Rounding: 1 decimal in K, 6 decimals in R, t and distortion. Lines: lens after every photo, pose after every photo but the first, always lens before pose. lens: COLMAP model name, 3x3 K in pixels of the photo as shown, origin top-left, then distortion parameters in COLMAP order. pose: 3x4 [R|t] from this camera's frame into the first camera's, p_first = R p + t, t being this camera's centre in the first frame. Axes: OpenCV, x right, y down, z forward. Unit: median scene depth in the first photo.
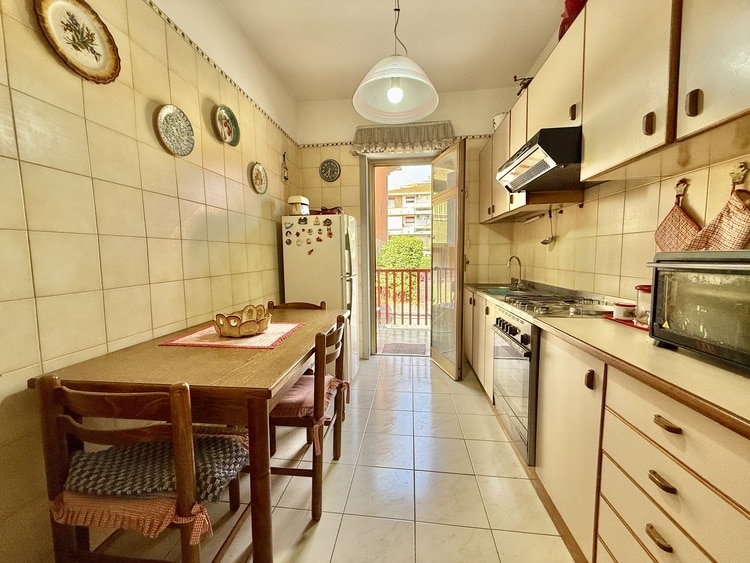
lens RADIAL K [[300.9, 0, 373.6], [0, 300.9, 281.5], [0, 0, 1]] dist [-0.000172, 0.000016]
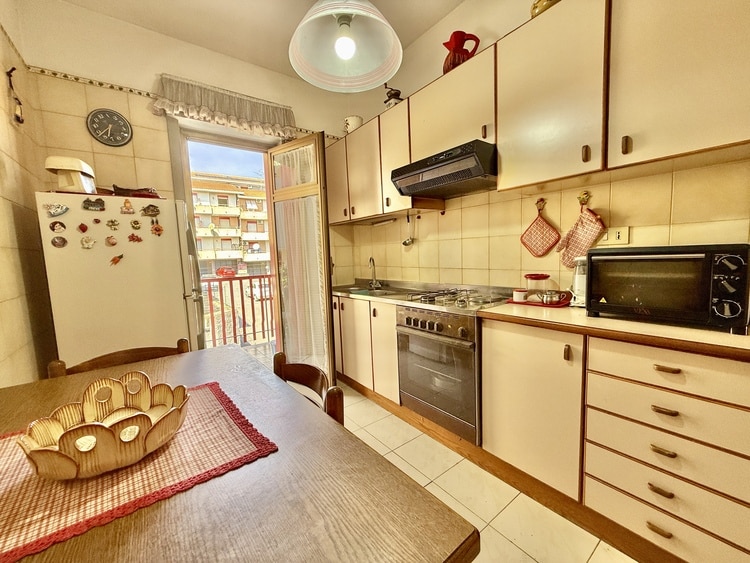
lens RADIAL K [[300.9, 0, 373.6], [0, 300.9, 281.5], [0, 0, 1]] dist [-0.000172, 0.000016]
pose [[0.721109, -0.082268, 0.687920, -0.257510], [0.091152, 0.995559, 0.023509, -0.024937], [-0.686799, 0.045752, 0.725406, 0.243610]]
